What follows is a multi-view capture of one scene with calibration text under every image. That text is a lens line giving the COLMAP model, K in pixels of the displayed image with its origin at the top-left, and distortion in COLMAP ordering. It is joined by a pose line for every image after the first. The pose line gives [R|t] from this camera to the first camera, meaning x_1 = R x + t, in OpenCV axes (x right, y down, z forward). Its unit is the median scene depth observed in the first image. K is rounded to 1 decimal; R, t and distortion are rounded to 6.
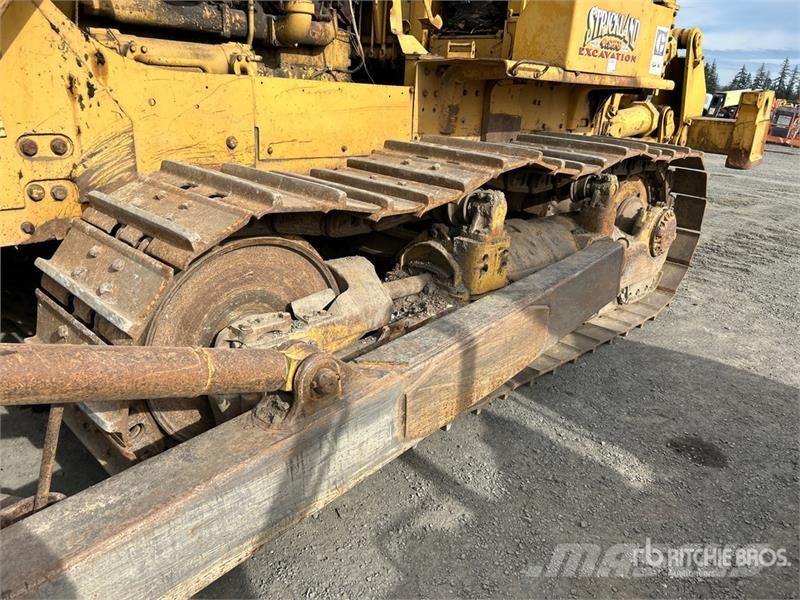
lens RADIAL K [[602.6, 0, 399.2], [0, 602.6, 303.3], [0, 0, 1]] dist [0.043910, -0.049794]
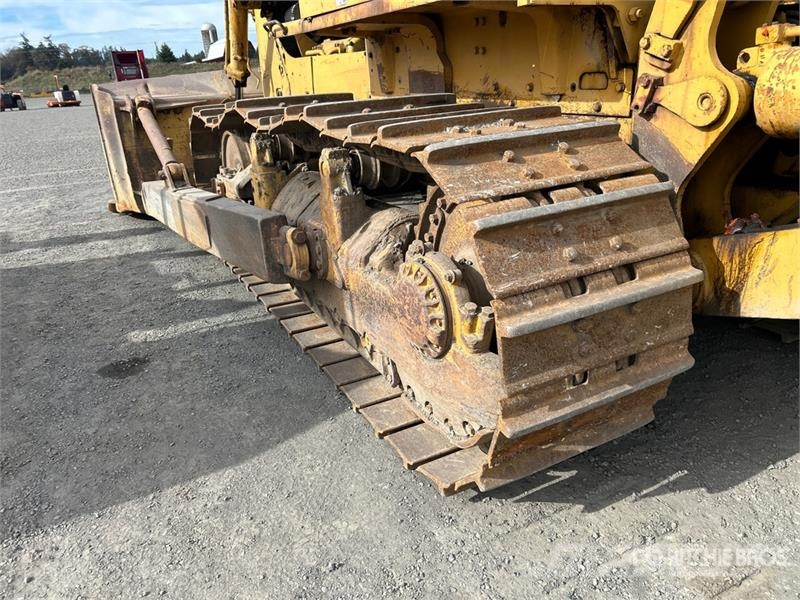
lens RADIAL K [[602.6, 0, 399.2], [0, 602.6, 303.3], [0, 0, 1]] dist [0.043910, -0.049794]
pose [[-0.308708, 0.299999, -0.902607, 1.715167], [-0.301667, 0.869084, 0.392032, -0.594522], [0.902051, 0.393310, -0.177793, 2.102761]]
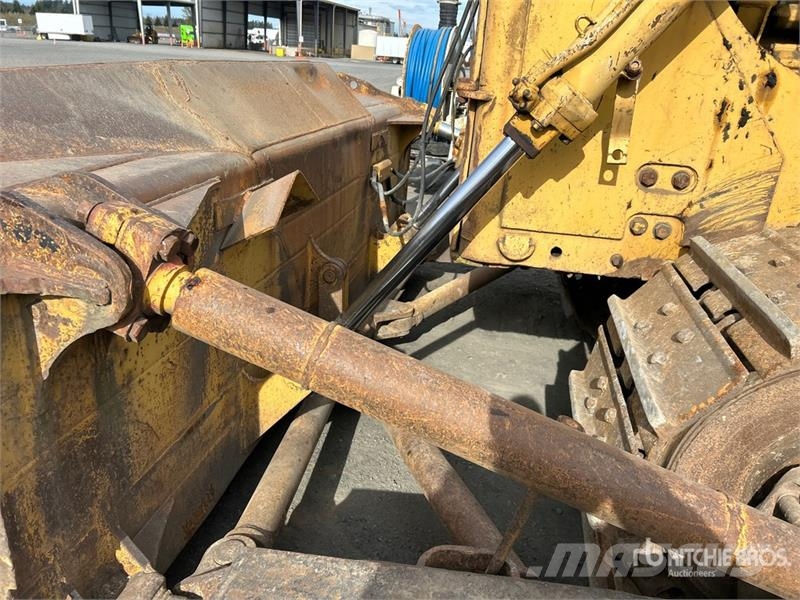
lens RADIAL K [[604.2, 0, 391.9], [0, 604.2, 302.0], [0, 0, 1]] dist [0.045812, -0.045114]
pose [[0.551641, 0.282866, -0.784652, -0.050826], [-0.315895, 0.941512, 0.117328, -0.061237], [0.771947, 0.183145, 0.608733, 0.170877]]
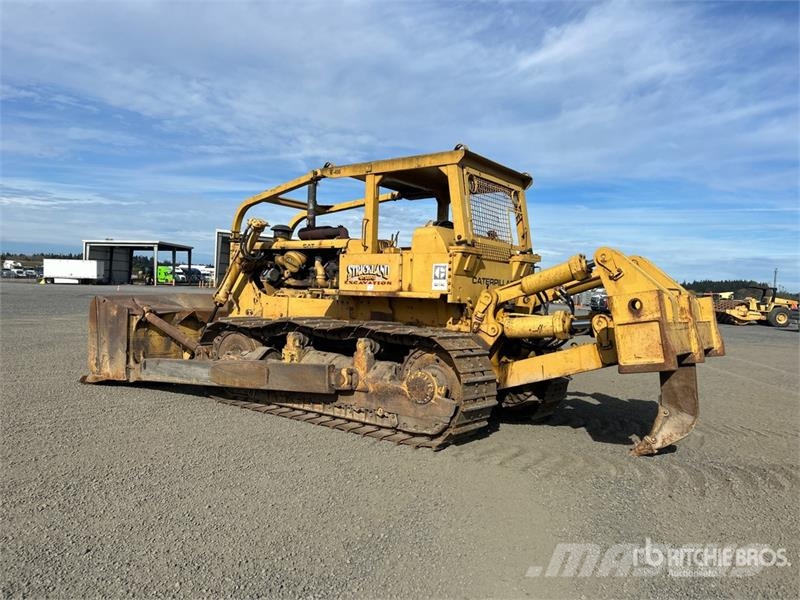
lens RADIAL K [[604.2, 0, 391.9], [0, 604.2, 302.0], [0, 0, 1]] dist [0.045812, -0.045114]
pose [[0.123582, -0.045263, -0.991302, 3.770550], [-0.372158, 0.923933, -0.088582, -0.300456], [0.919906, 0.379868, 0.097336, 1.400370]]
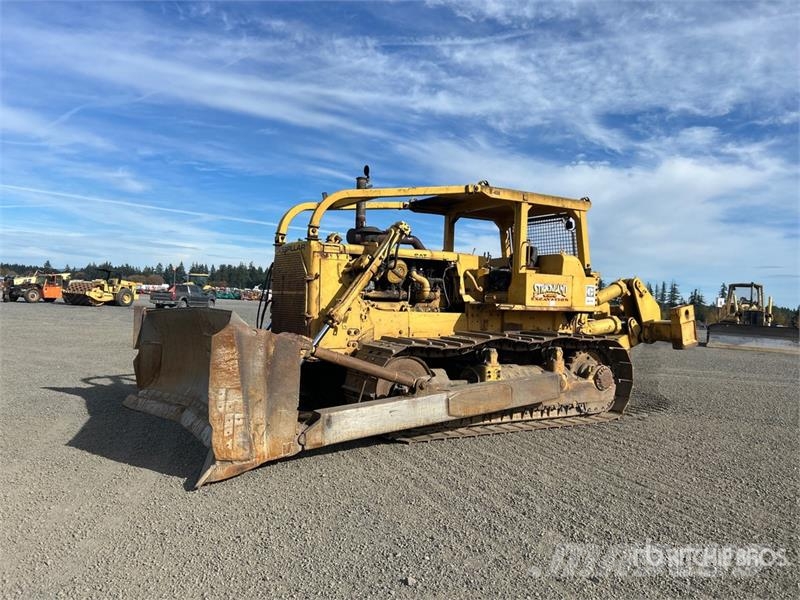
lens RADIAL K [[604.2, 0, 391.9], [0, 604.2, 302.0], [0, 0, 1]] dist [0.045812, -0.045114]
pose [[0.969437, -0.029476, -0.243563, 0.501595], [-0.057850, 0.937301, -0.343688, 0.754846], [0.238422, 0.347274, 0.906949, -2.151592]]
